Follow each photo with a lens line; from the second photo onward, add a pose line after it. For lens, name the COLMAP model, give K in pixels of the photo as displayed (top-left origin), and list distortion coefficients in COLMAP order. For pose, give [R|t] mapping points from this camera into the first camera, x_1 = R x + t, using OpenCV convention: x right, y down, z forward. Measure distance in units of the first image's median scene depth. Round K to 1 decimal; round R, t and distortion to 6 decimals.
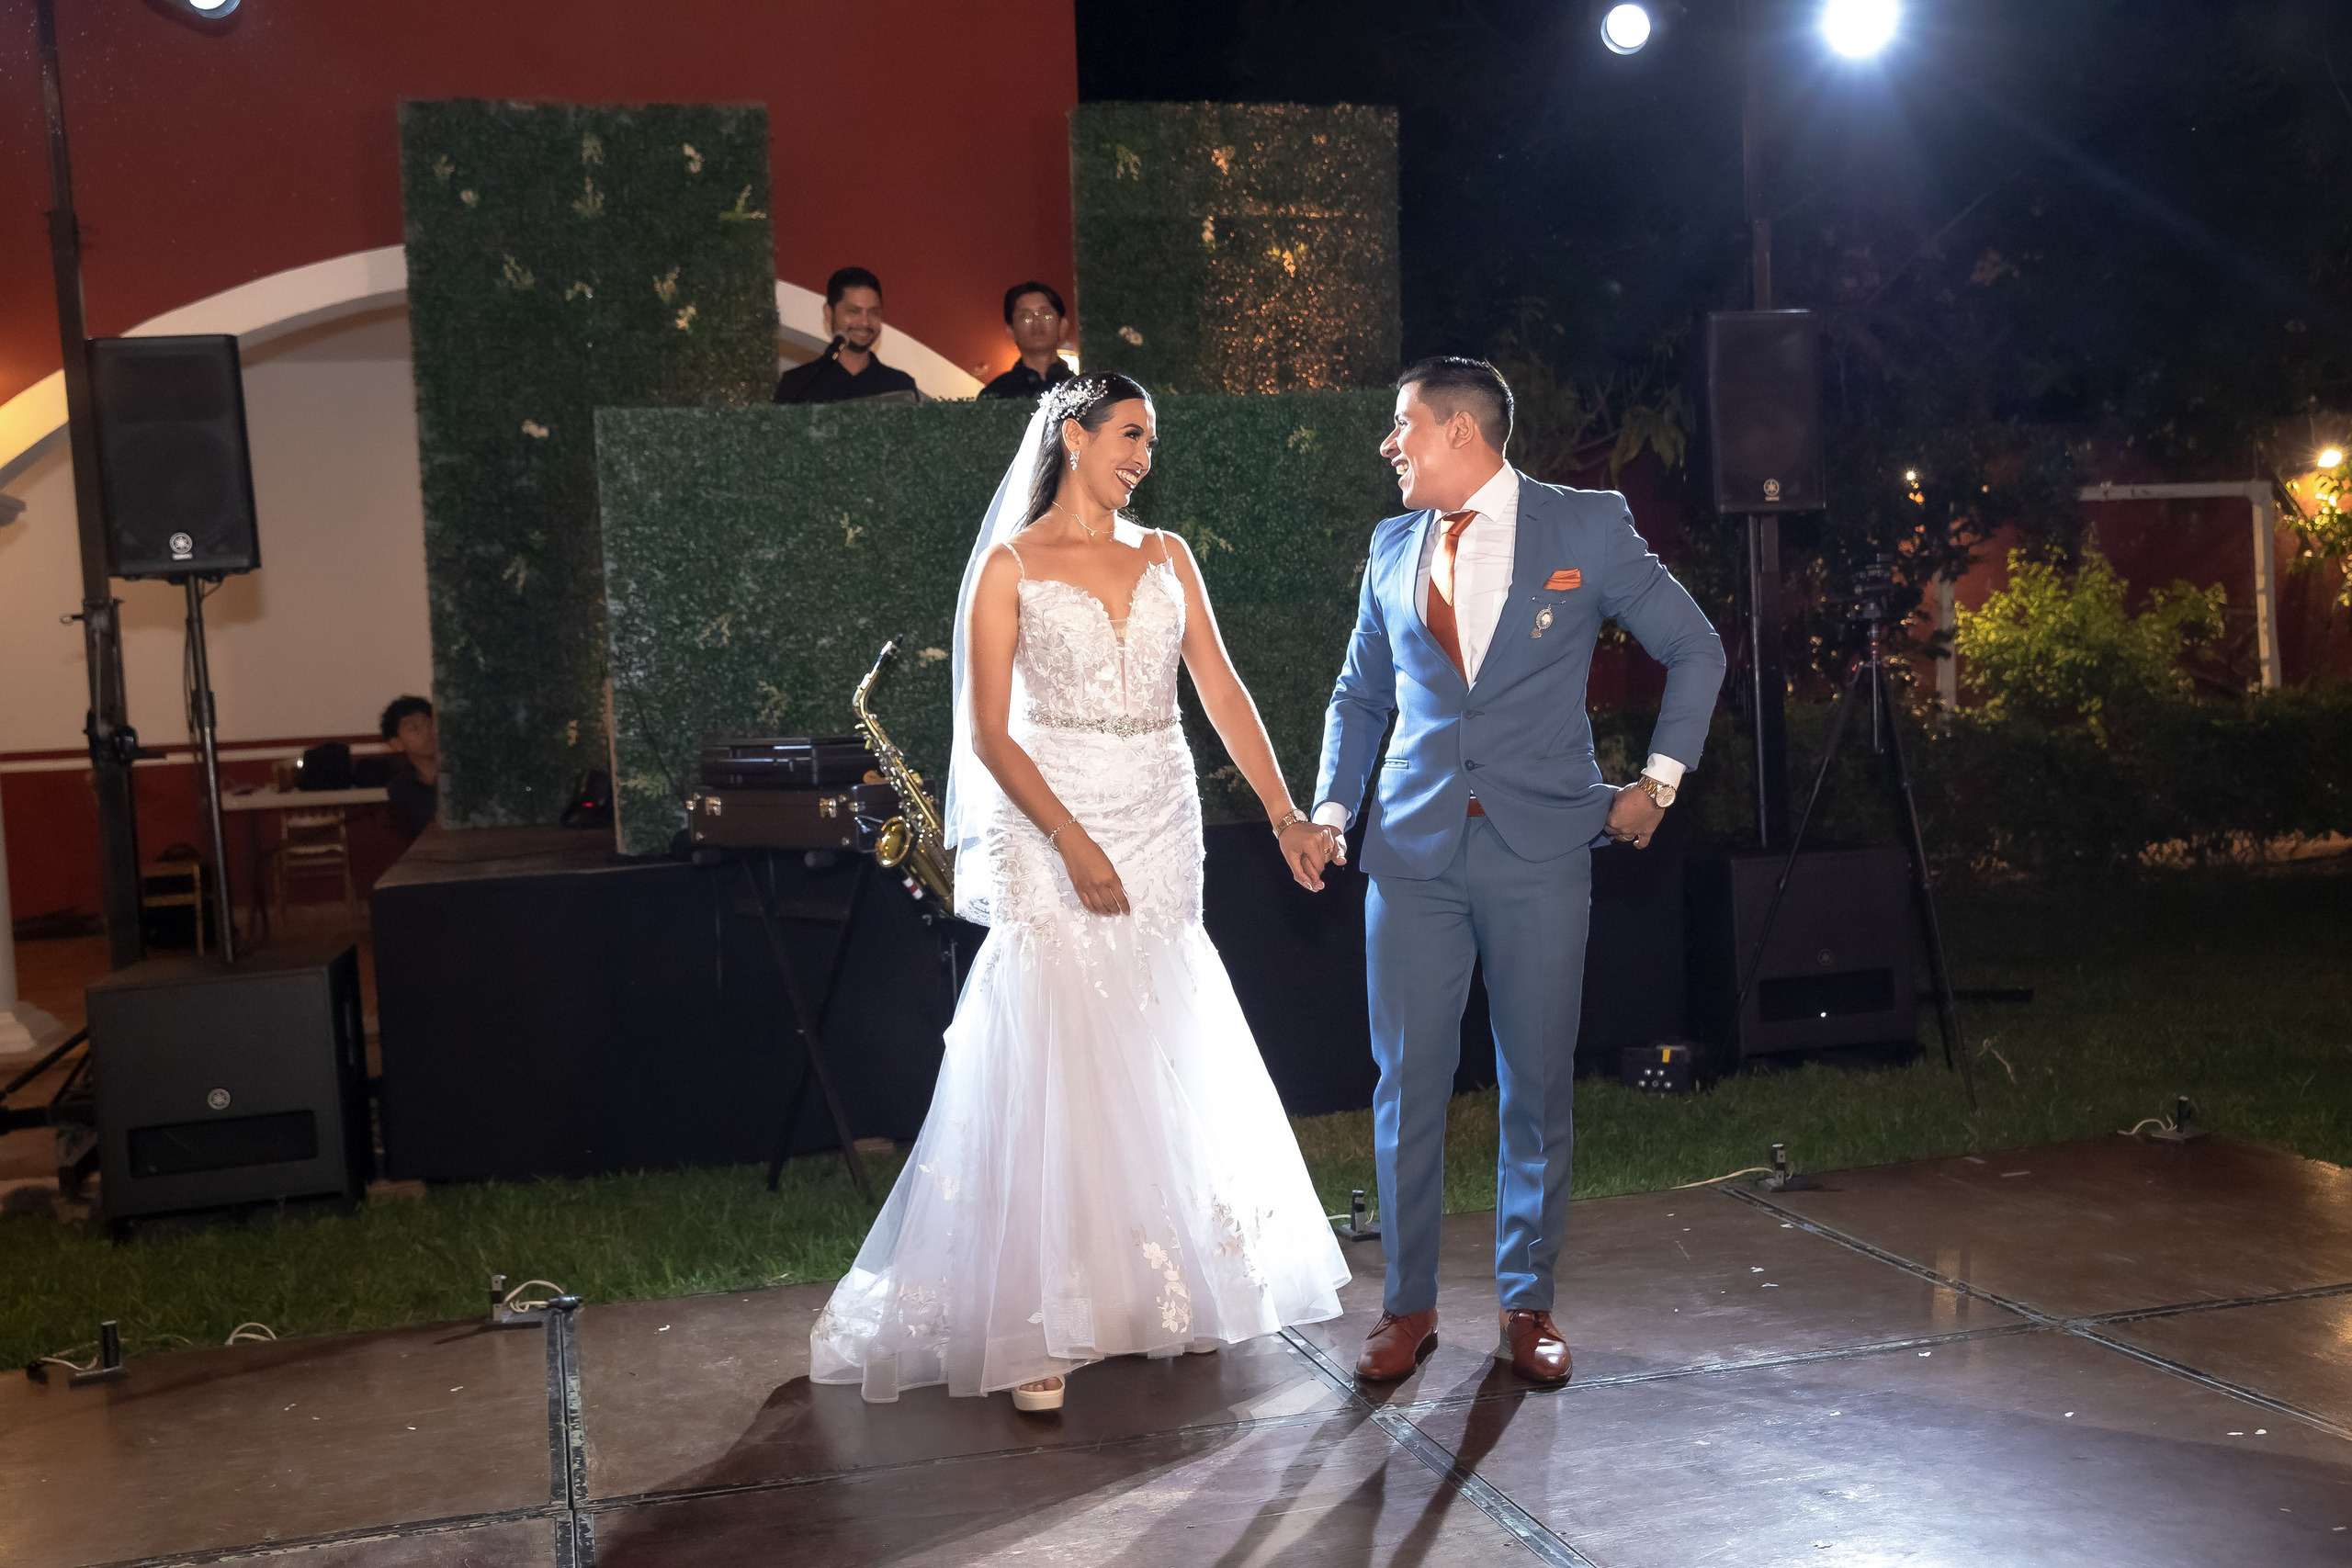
lens RADIAL K [[2528.5, 0, 1163.2], [0, 2528.5, 821.1], [0, 0, 1]] dist [0.039634, 0.000000]
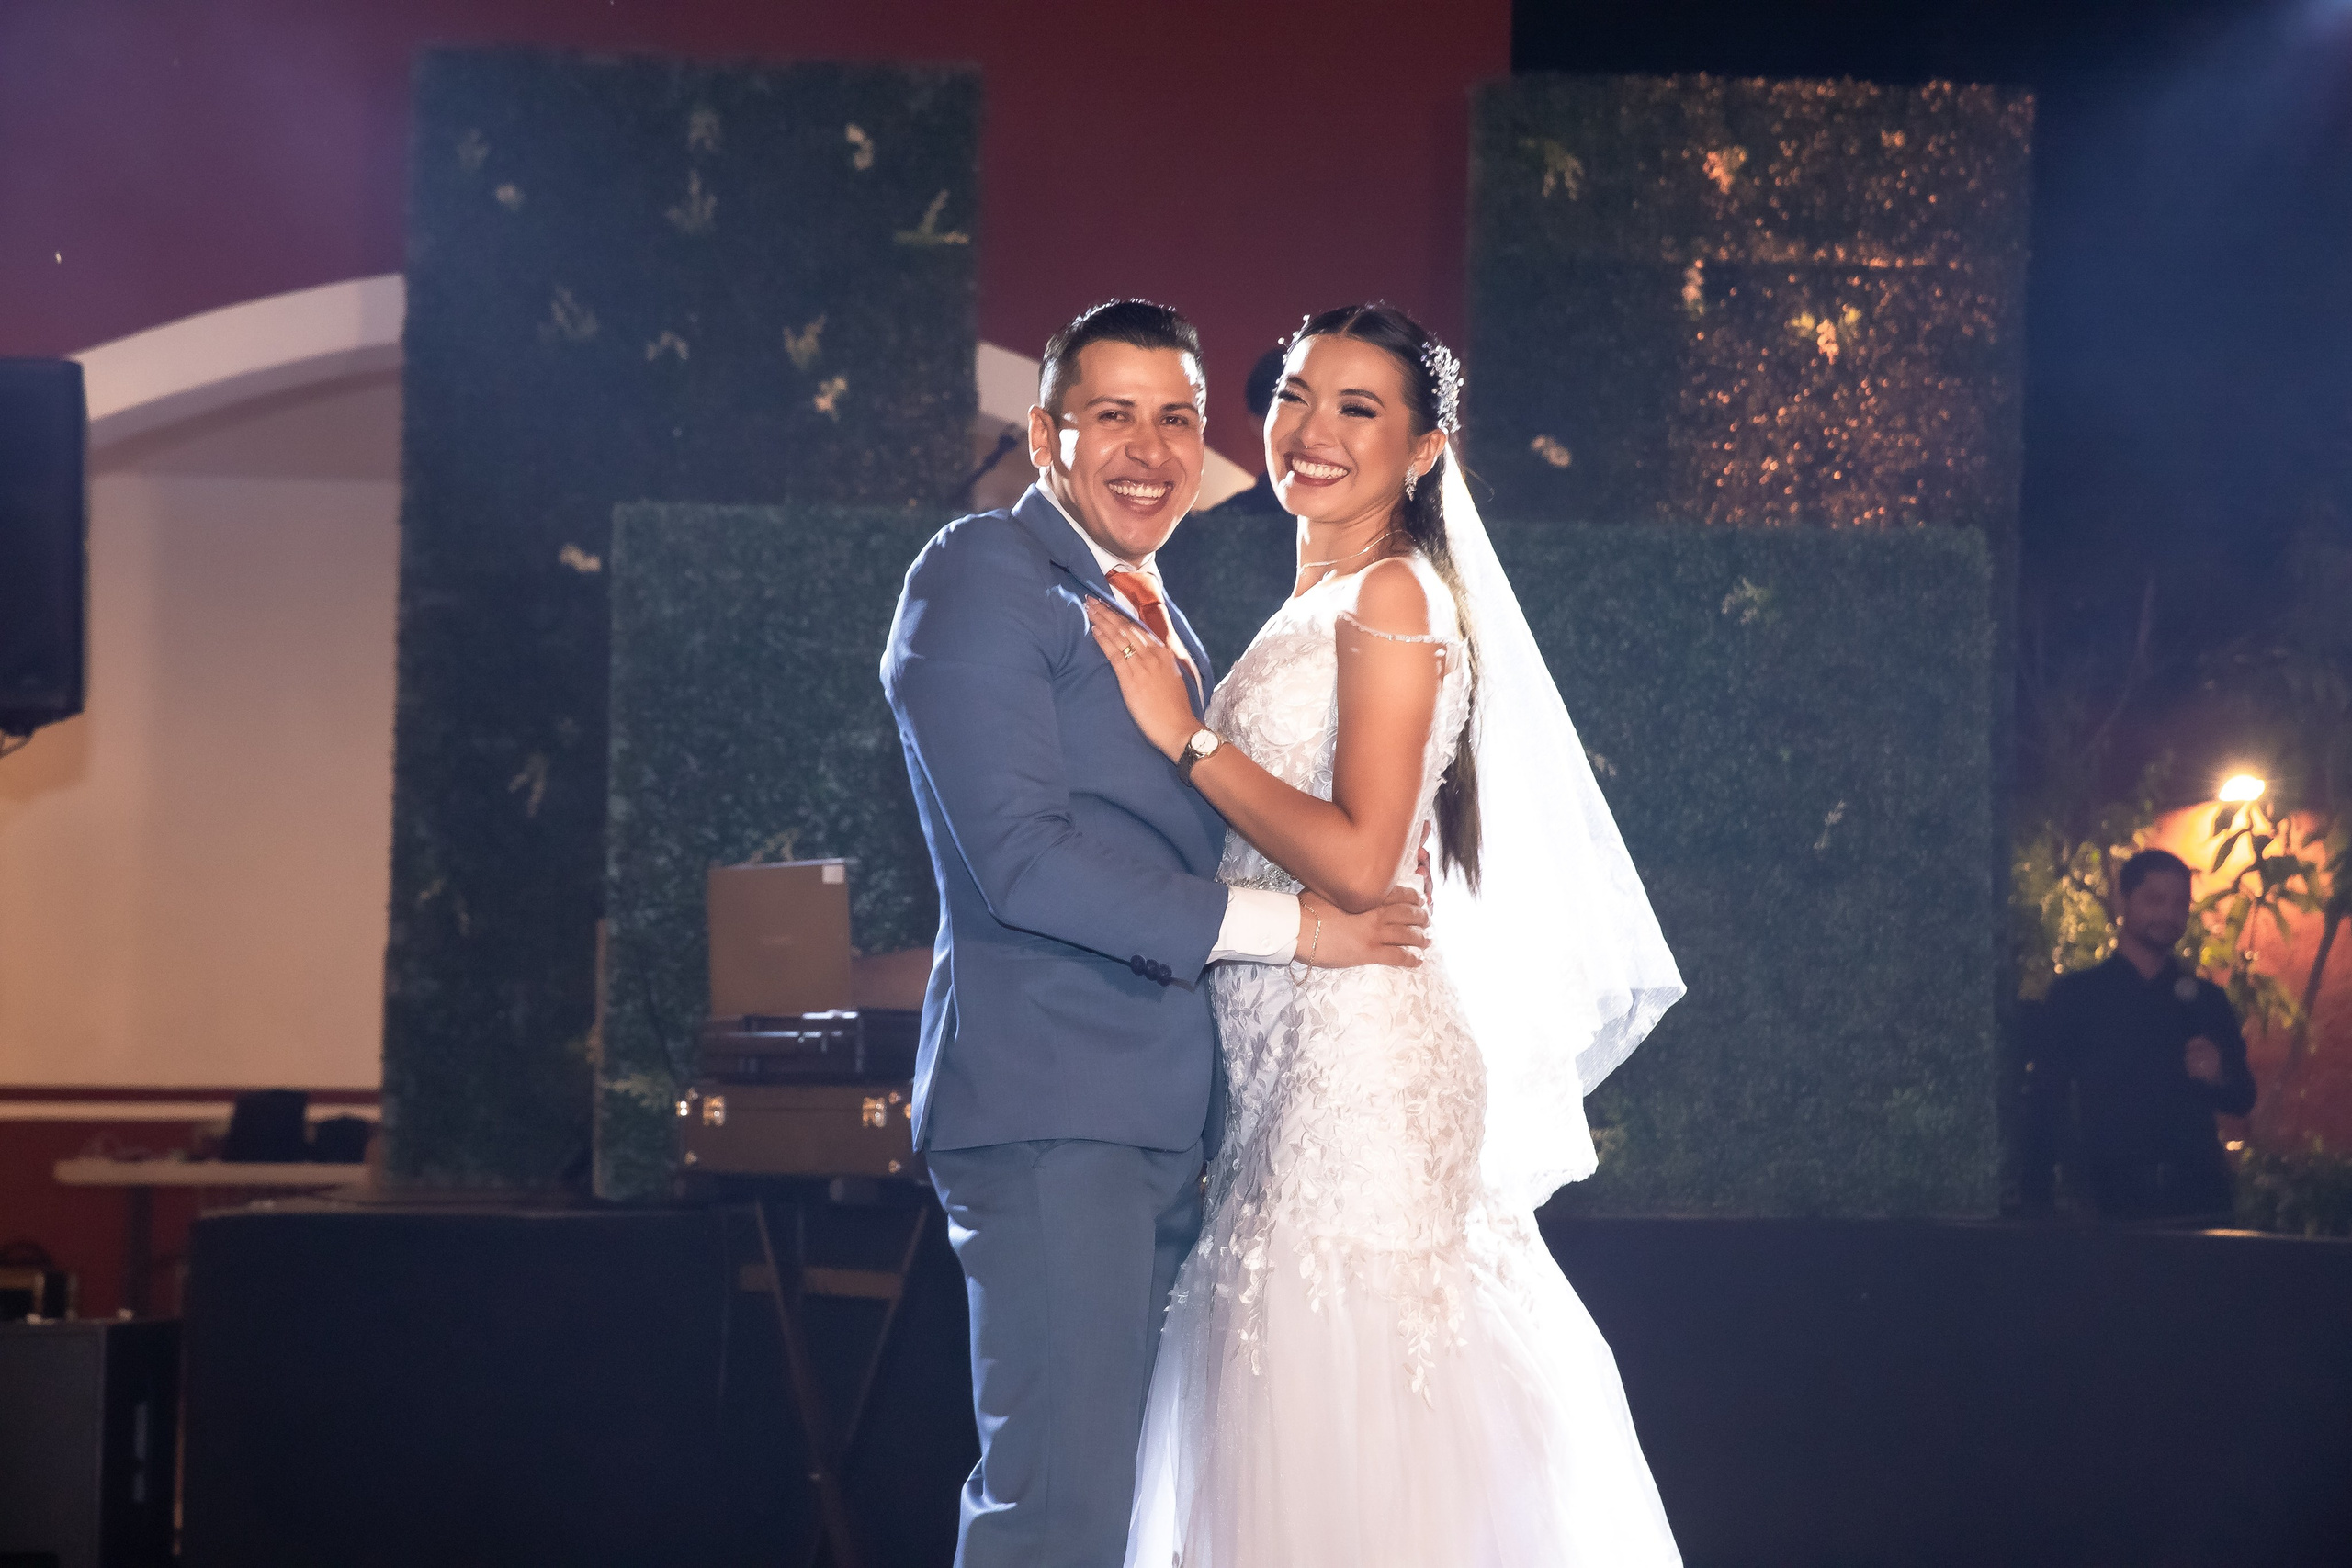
lens RADIAL K [[4836.4, 0, 1163.5], [0, 4836.4, 806.5], [0, 0, 1]] dist [0.343551, 0.000000]
pose [[0.980990, 0.047321, -0.188202, 0.123345], [-0.073957, 0.987788, -0.137130, 0.060573], [0.179415, 0.148442, 0.972510, -0.137729]]
